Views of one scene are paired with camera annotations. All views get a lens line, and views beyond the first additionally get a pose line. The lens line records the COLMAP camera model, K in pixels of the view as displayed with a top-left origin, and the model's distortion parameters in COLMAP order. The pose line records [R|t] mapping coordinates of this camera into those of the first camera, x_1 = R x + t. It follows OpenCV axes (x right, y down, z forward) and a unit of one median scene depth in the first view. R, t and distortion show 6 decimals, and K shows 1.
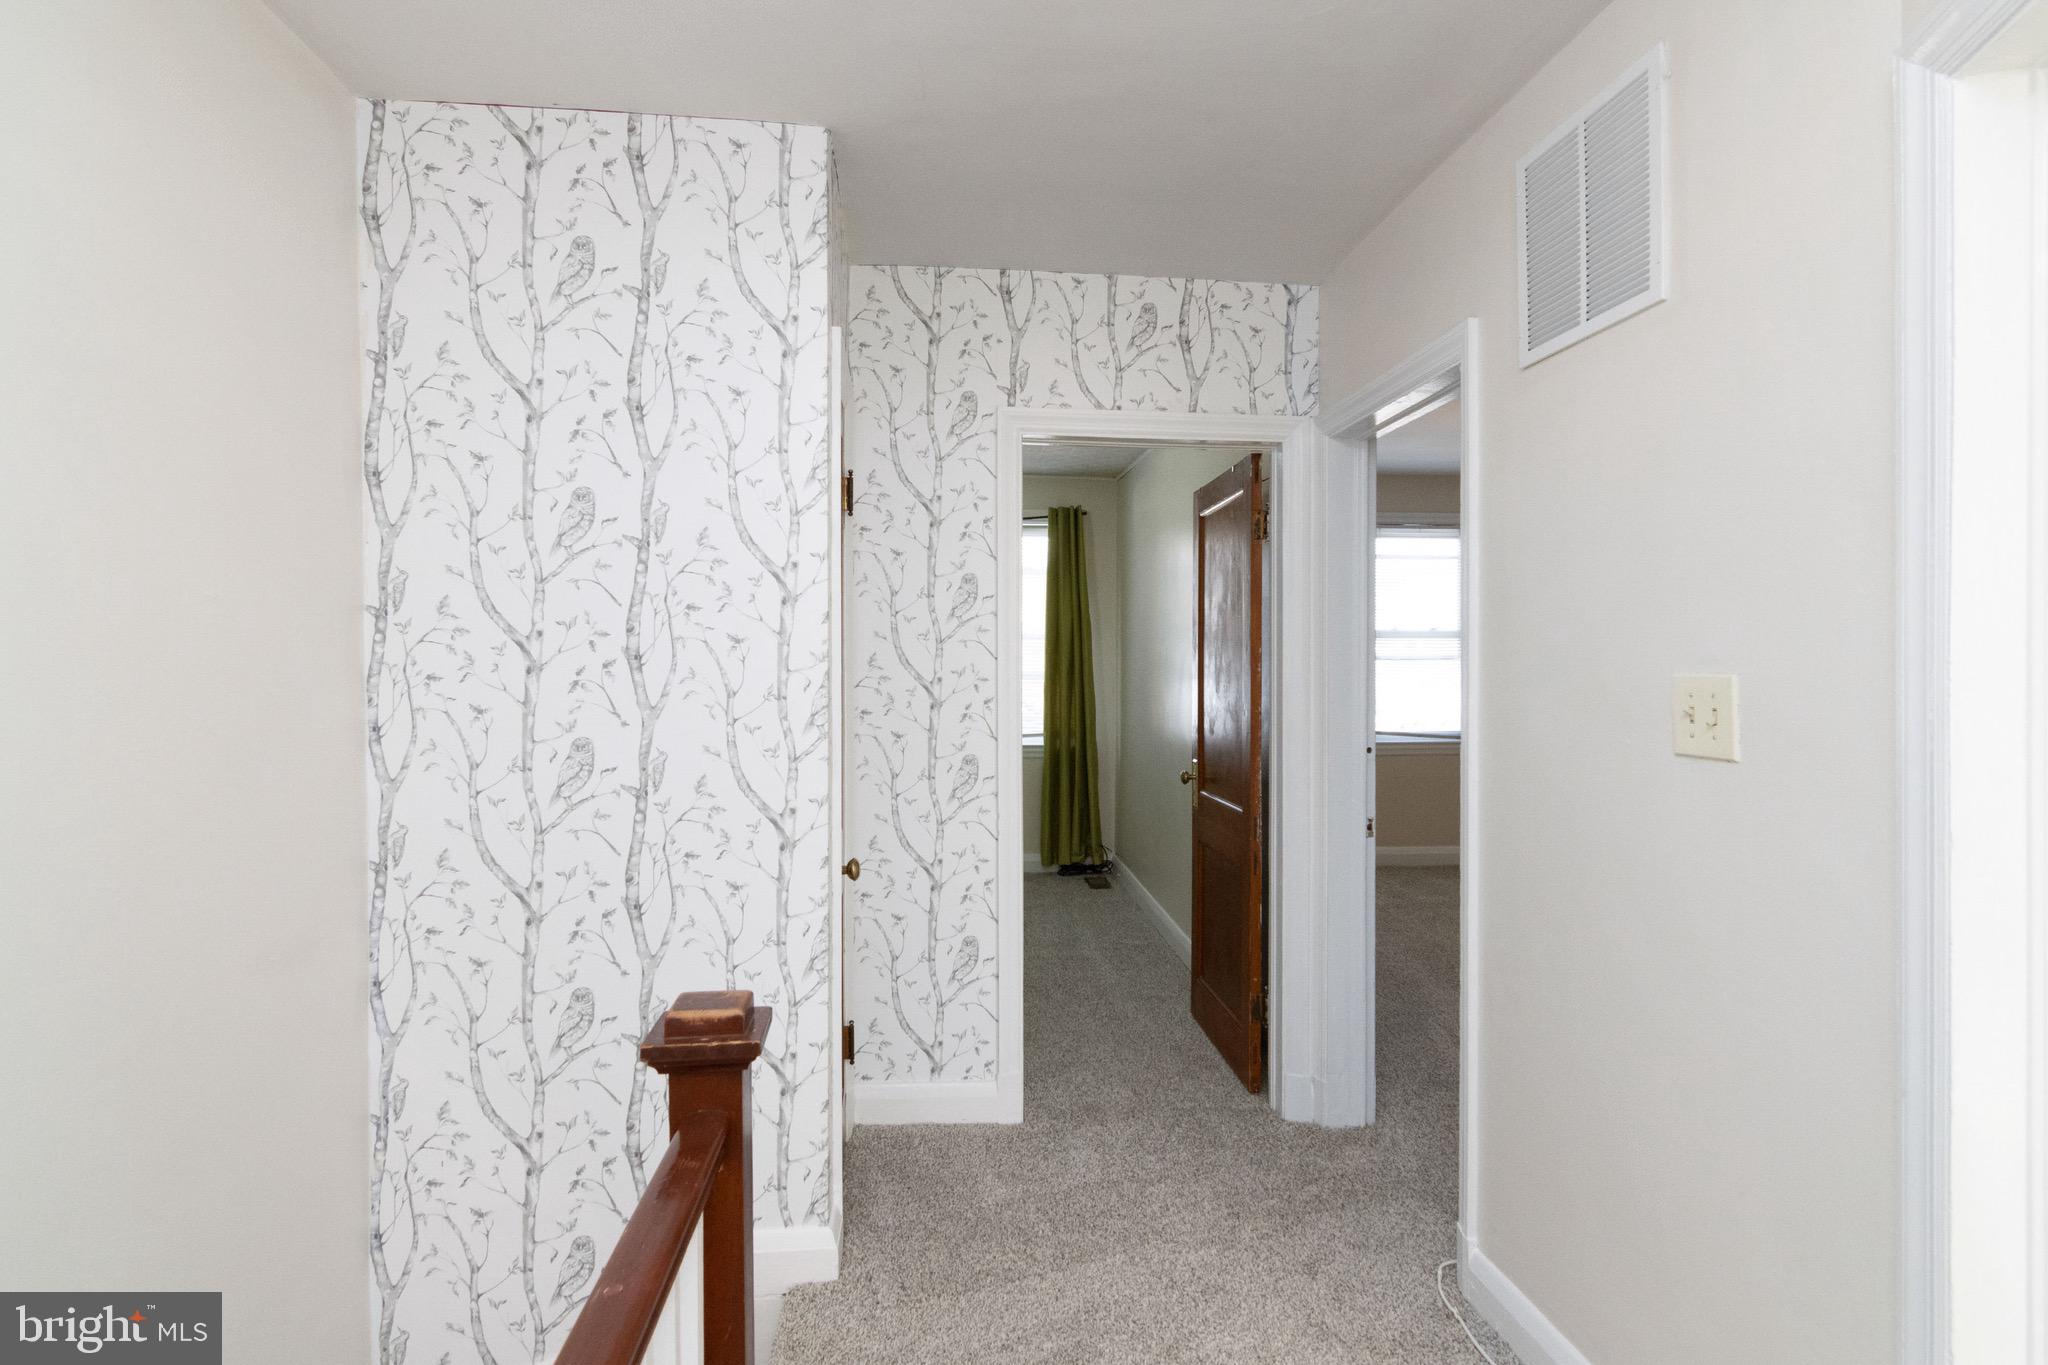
lens RADIAL K [[1058.6, 0, 1028.2], [0, 1058.6, 672.5], [0, 0, 1]] dist [-0.002129, -0.003261]
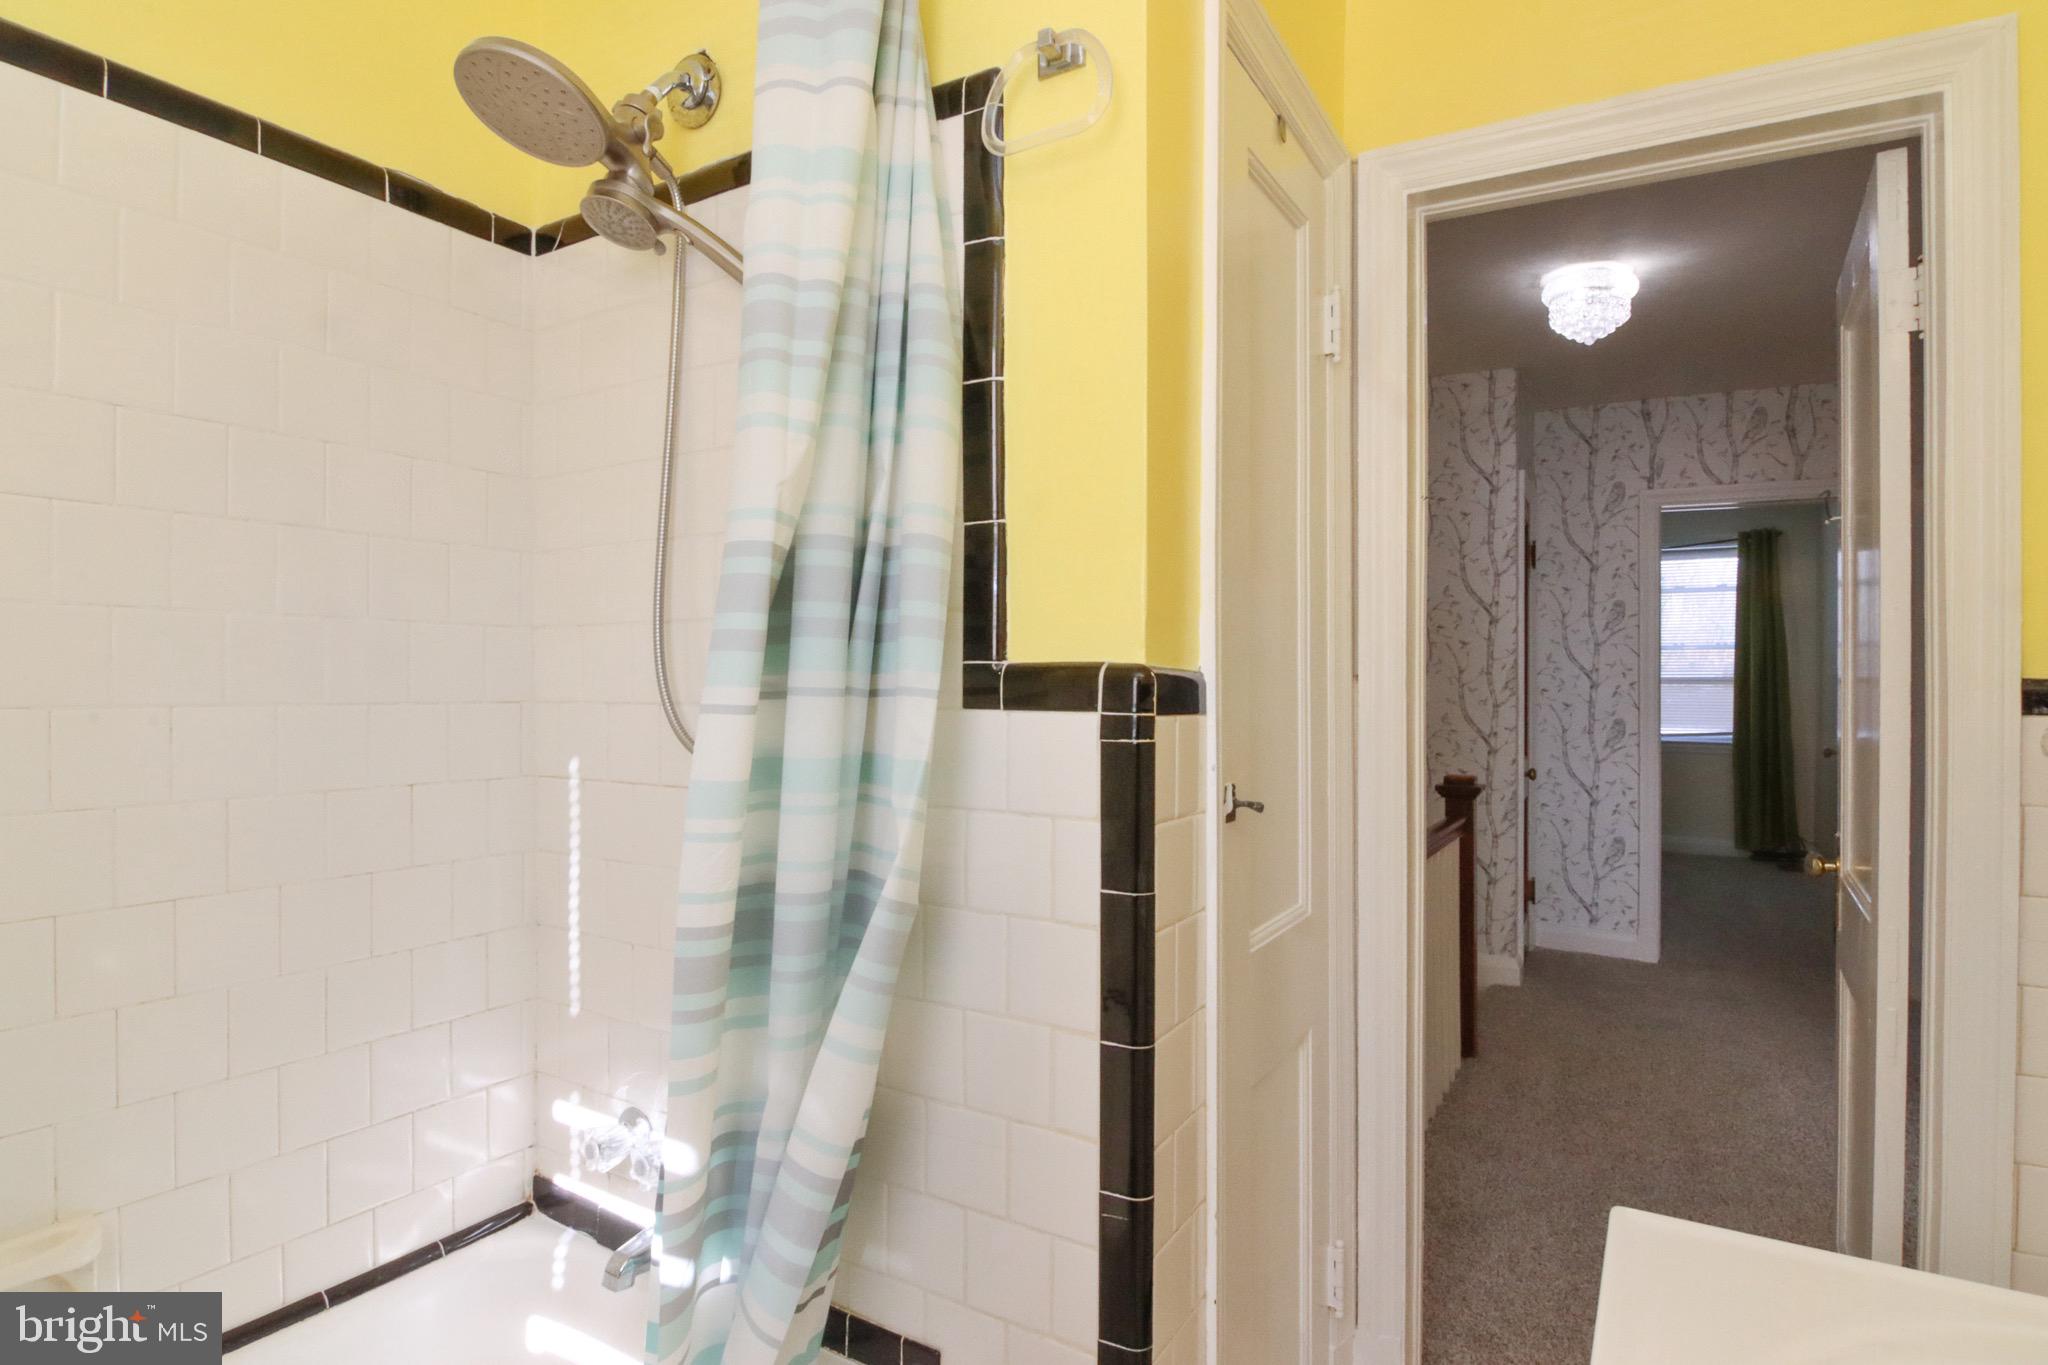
lens RADIAL K [[1058.6, 0, 1026.6], [0, 1058.6, 679.5], [0, 0, 1]] dist [-0.002129, -0.003261]
pose [[0.803006, -0.000696, -0.595970, 0.168875], [-0.009464, 0.999858, -0.013920, 0.050518], [0.595896, 0.016818, 0.802886, -0.741442]]
